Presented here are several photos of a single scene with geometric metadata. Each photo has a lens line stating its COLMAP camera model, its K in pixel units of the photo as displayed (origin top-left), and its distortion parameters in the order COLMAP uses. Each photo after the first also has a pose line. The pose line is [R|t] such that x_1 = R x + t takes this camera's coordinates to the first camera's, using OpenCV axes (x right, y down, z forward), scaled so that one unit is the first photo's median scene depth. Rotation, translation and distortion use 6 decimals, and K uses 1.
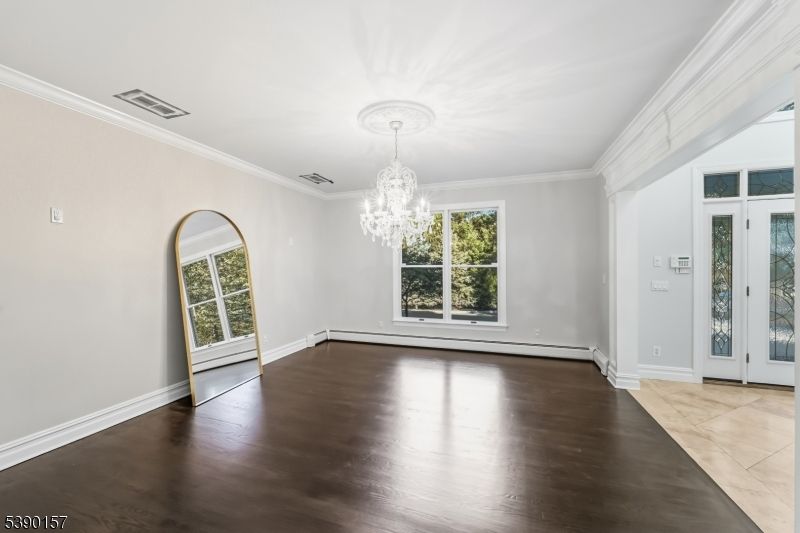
lens RADIAL K [[335.6, 0, 389.0], [0, 335.6, 262.6], [0, 0, 1]] dist [0.008330, -0.000697]
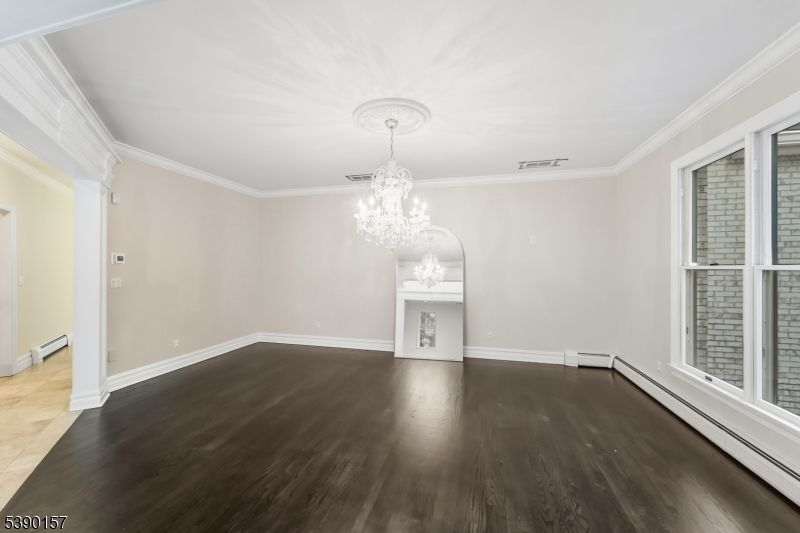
lens RADIAL K [[334.2, 0, 387.5], [0, 334.2, 267.5], [0, 0, 1]] dist [0.006369, -0.000164]
pose [[0.067567, 0.001558, -0.997714, 0.794184], [0.008435, 0.999962, 0.002133, 0.009318], [0.997679, -0.008560, 0.067551, 0.732074]]
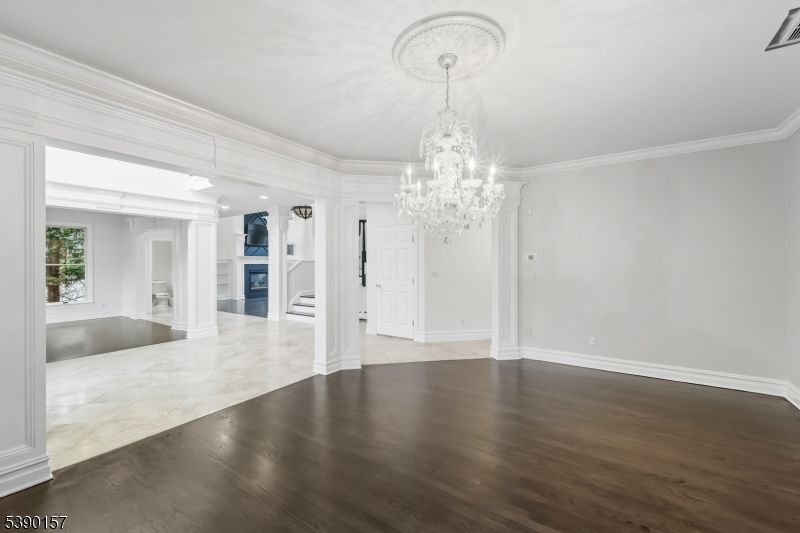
lens RADIAL K [[335.6, 0, 389.0], [0, 335.6, 262.6], [0, 0, 1]] dist [0.008330, -0.000697]
pose [[-0.961964, 0.007314, 0.273077, -0.044941], [0.005265, 0.999952, -0.008237, 0.006045], [-0.273125, -0.006486, -0.961957, 1.356211]]
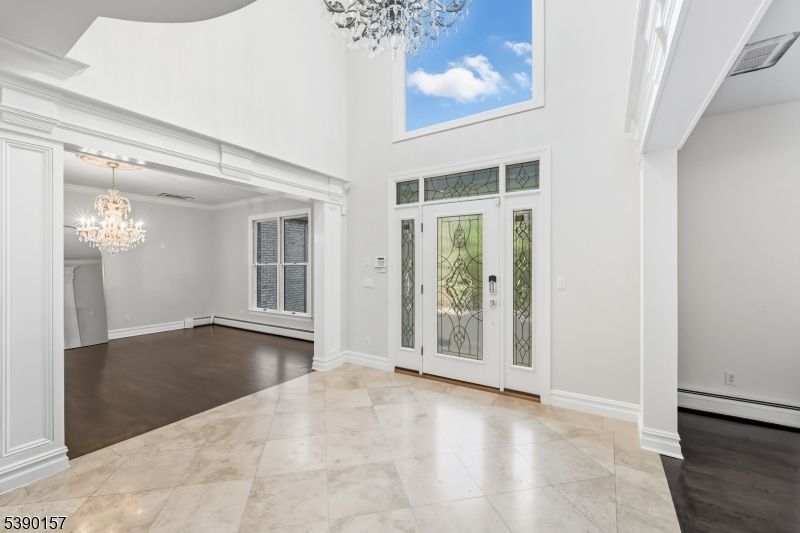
lens RADIAL K [[335.6, 0, 389.0], [0, 335.6, 262.6], [0, 0, 1]] dist [0.008330, -0.000697]
pose [[0.969628, 0.002027, -0.244576, 1.179428], [-0.000545, 0.999981, 0.006130, -0.006997], [0.244584, -0.005811, 0.969611, -0.067150]]
